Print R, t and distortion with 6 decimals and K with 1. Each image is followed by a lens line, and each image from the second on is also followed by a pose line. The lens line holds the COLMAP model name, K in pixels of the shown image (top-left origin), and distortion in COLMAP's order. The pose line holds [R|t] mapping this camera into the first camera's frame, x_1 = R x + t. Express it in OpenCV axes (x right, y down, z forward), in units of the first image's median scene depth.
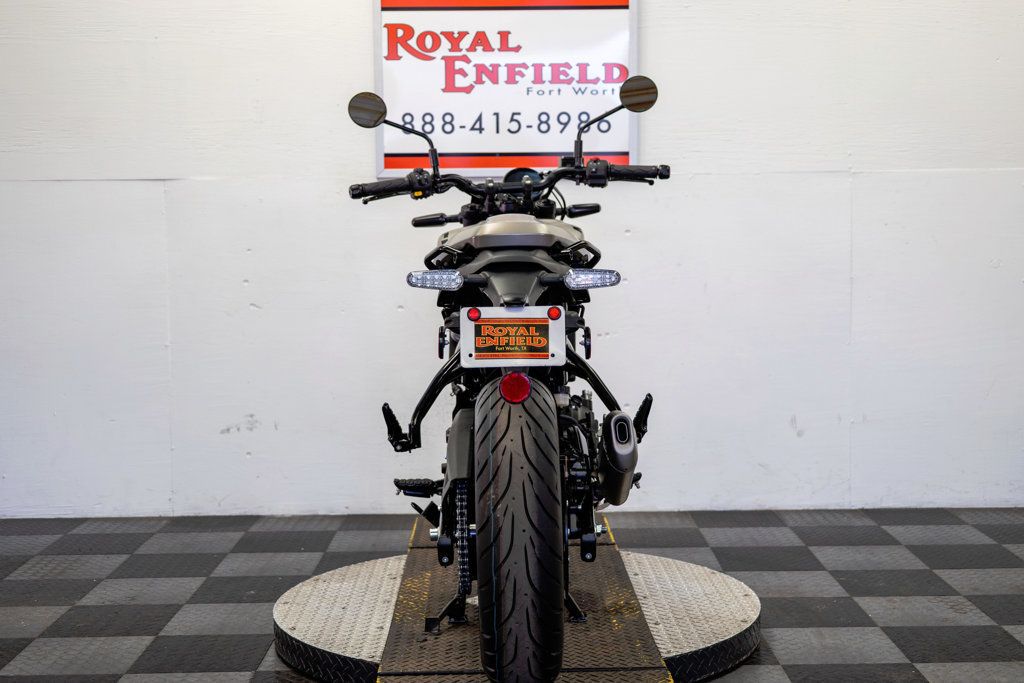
lens RADIAL K [[1458.6, 0, 512.0], [0, 1458.6, 341.5], [0, 0, 1]] dist [0.007143, 0.014130]
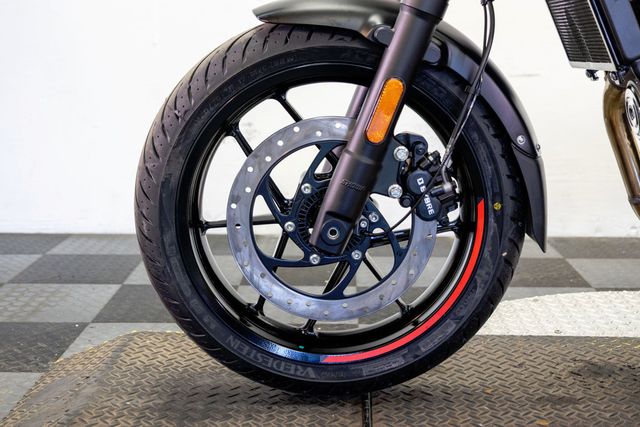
lens RADIAL K [[893.5, 0, 321.0], [0, 893.5, 212.1], [0, 0, 1]] dist [0.013252, -0.047058]
pose [[0.999747, 0.015615, -0.016193, -0.126158], [-0.013601, 0.992943, 0.117813, 0.039617], [0.017919, -0.117563, 0.992904, 0.453227]]
